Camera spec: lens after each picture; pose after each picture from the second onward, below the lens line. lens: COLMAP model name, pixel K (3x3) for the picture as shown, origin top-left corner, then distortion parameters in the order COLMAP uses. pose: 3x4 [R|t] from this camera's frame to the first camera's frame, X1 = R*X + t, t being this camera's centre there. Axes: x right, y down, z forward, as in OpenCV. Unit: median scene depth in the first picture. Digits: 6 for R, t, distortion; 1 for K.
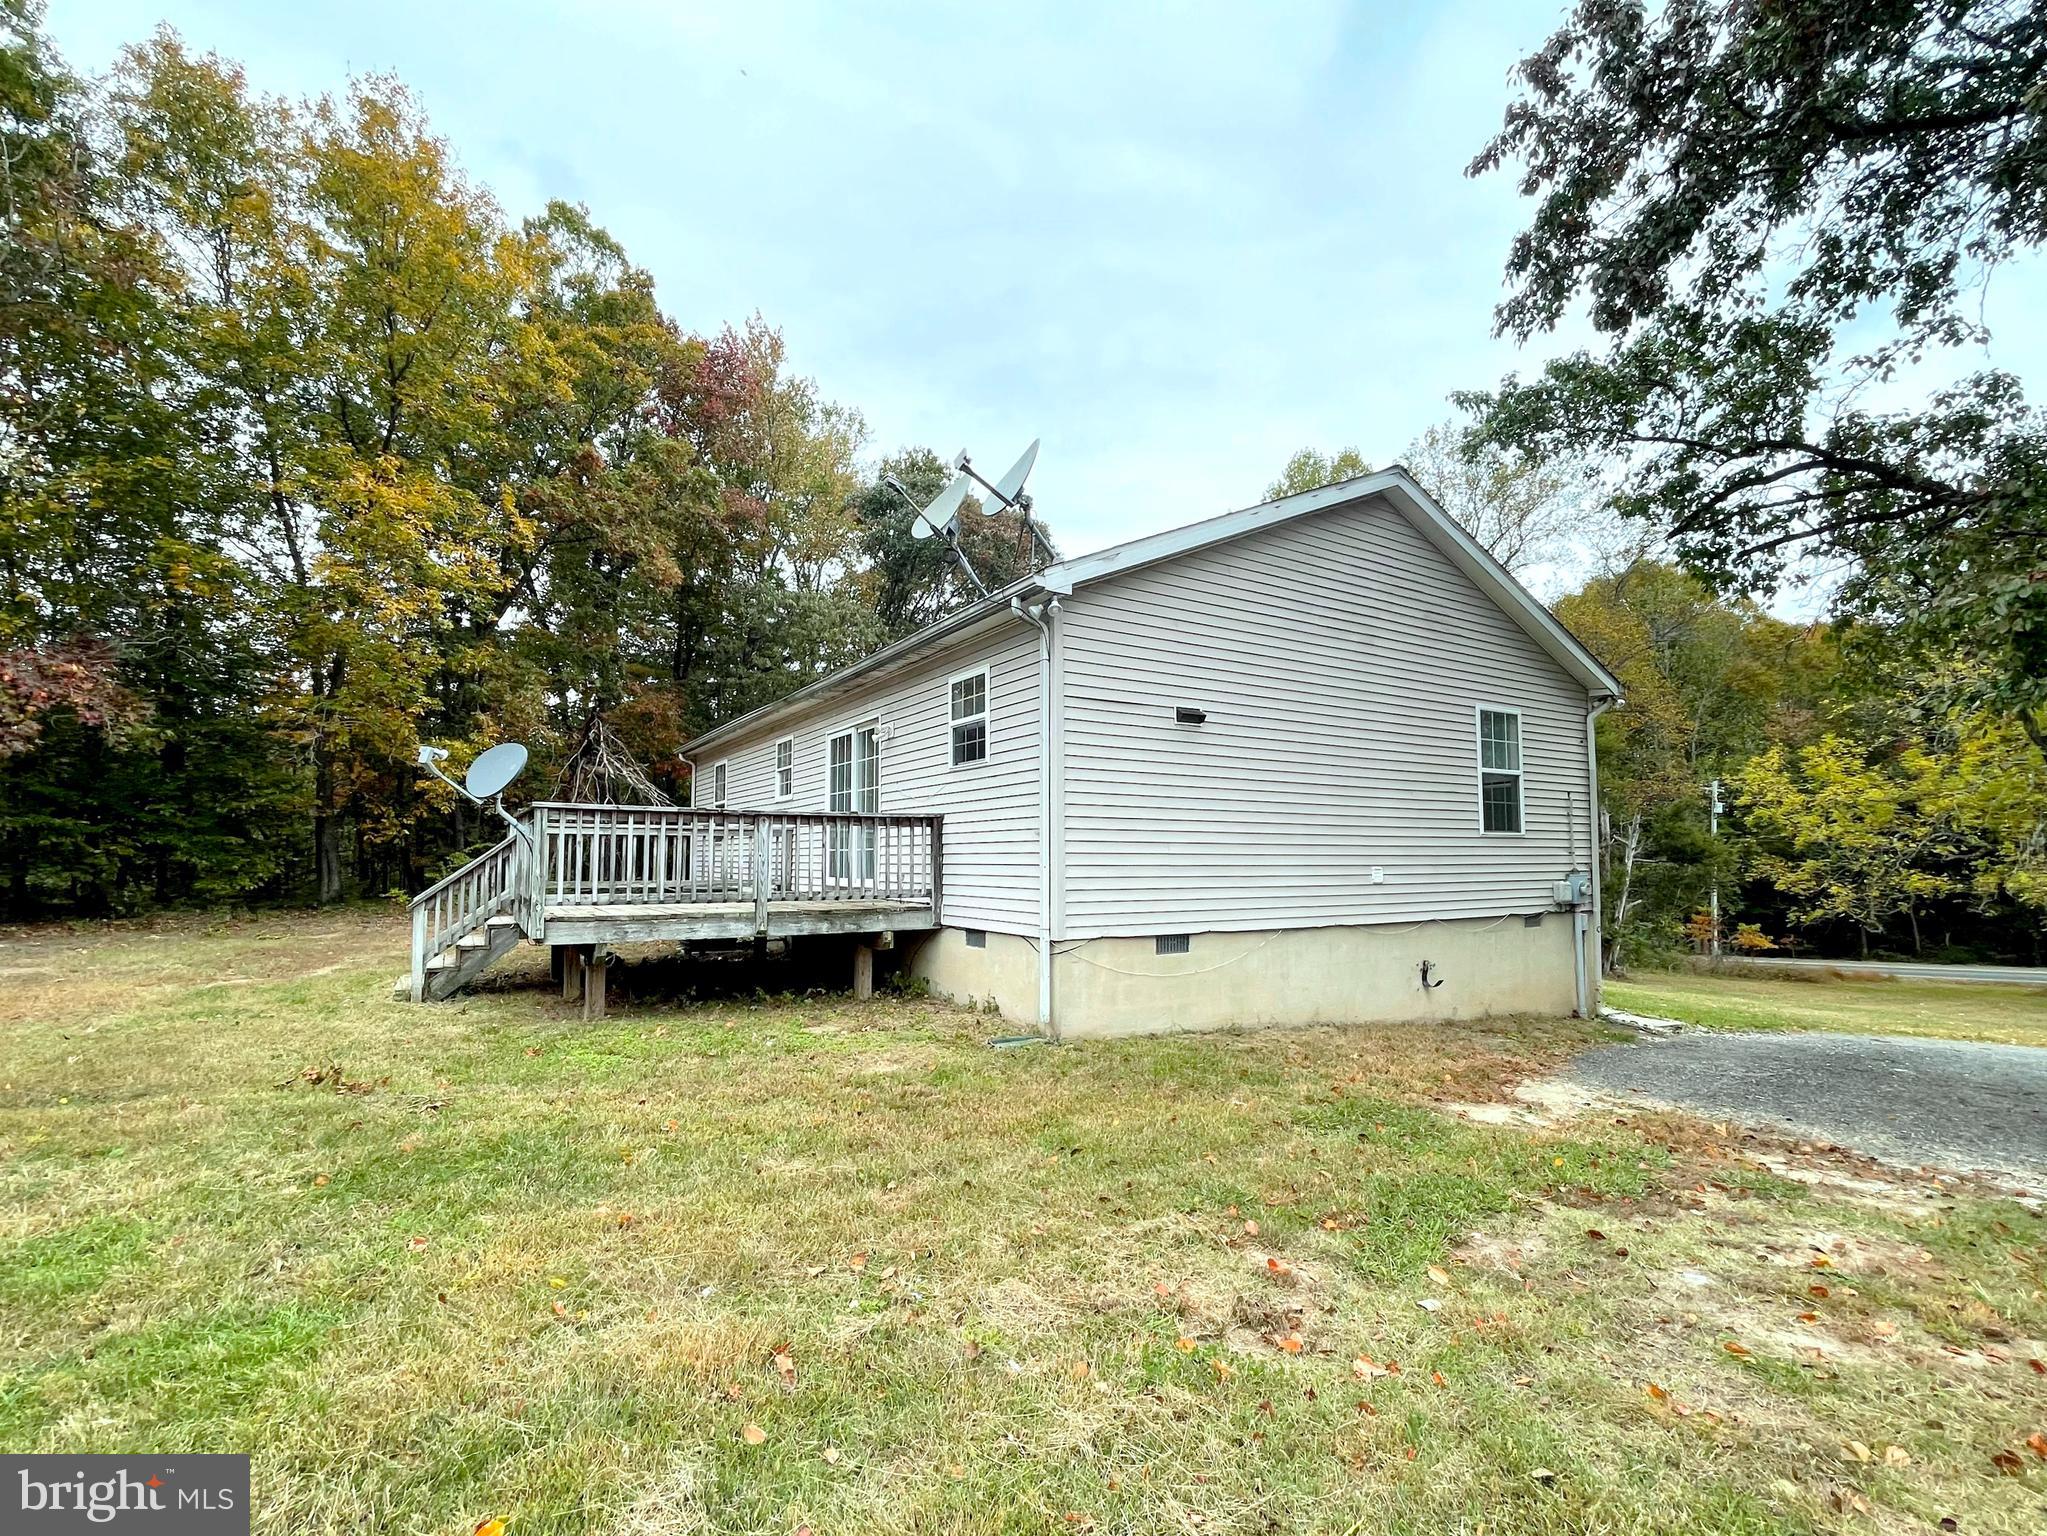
lens RADIAL K [[908.2, 0, 1023.5], [0, 908.2, 768.0], [0, 0, 1]] dist [-0.000224, 0.000057]
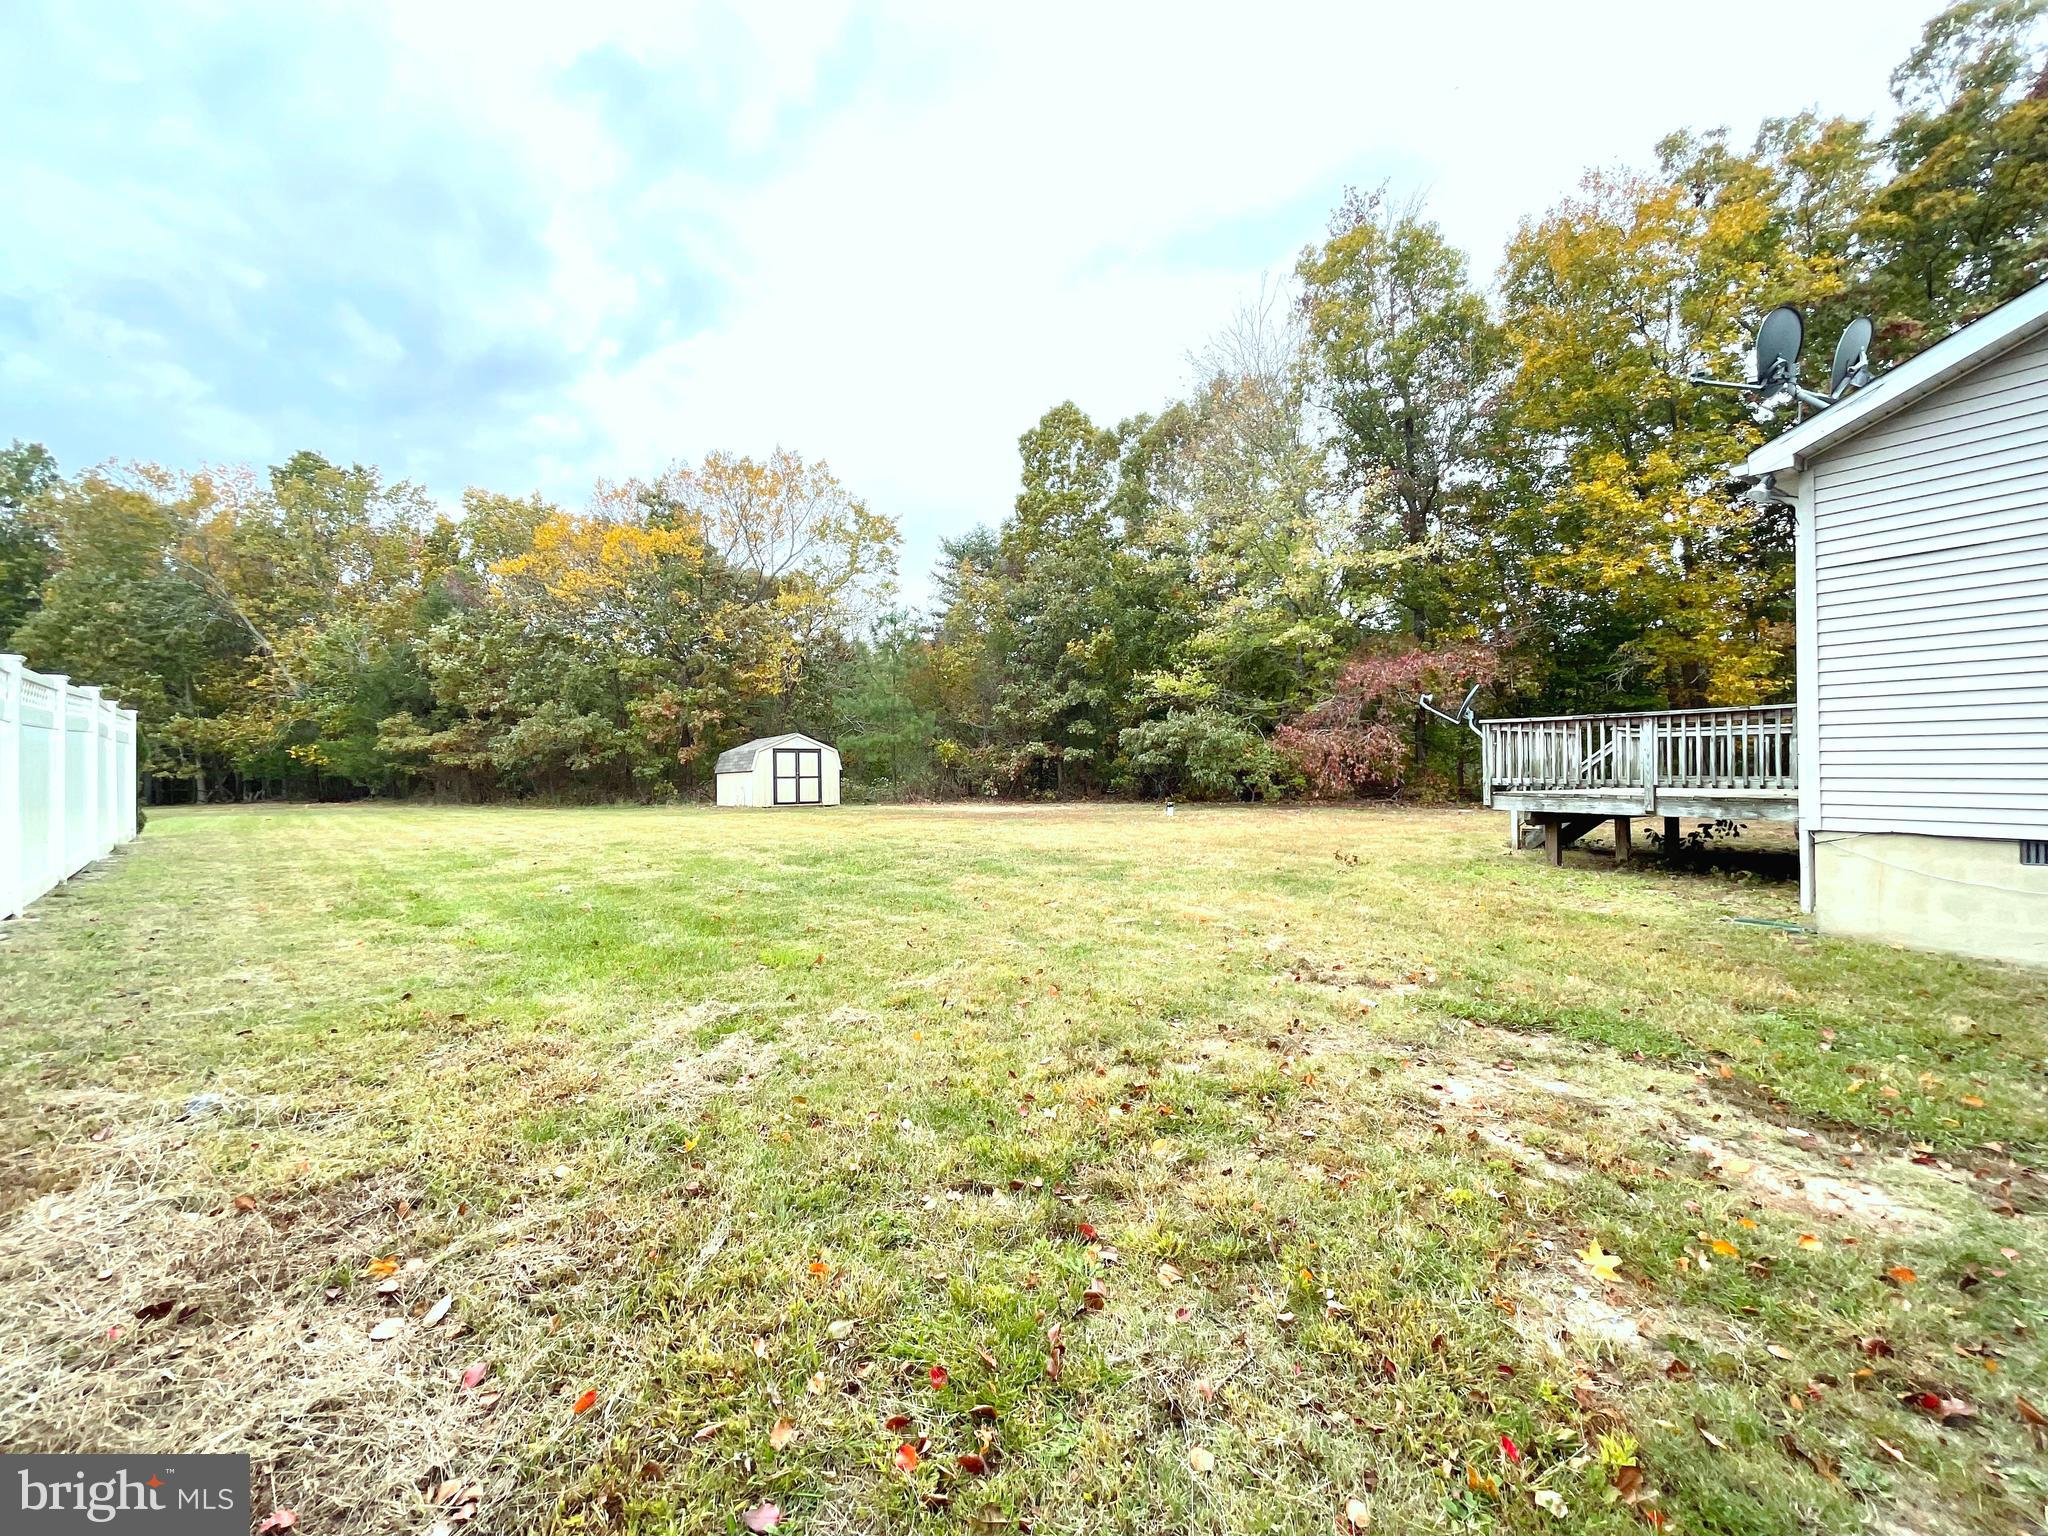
lens RADIAL K [[840.7, 0, 1024.0], [0, 840.7, 768.0], [0, 0, 1]] dist [-0.001126, 0.000181]
pose [[0.013579, -0.005420, -0.999893, 0.829671], [0.102492, 0.994726, -0.004000, 0.041073], [0.994641, -0.102426, 0.014063, 0.162004]]
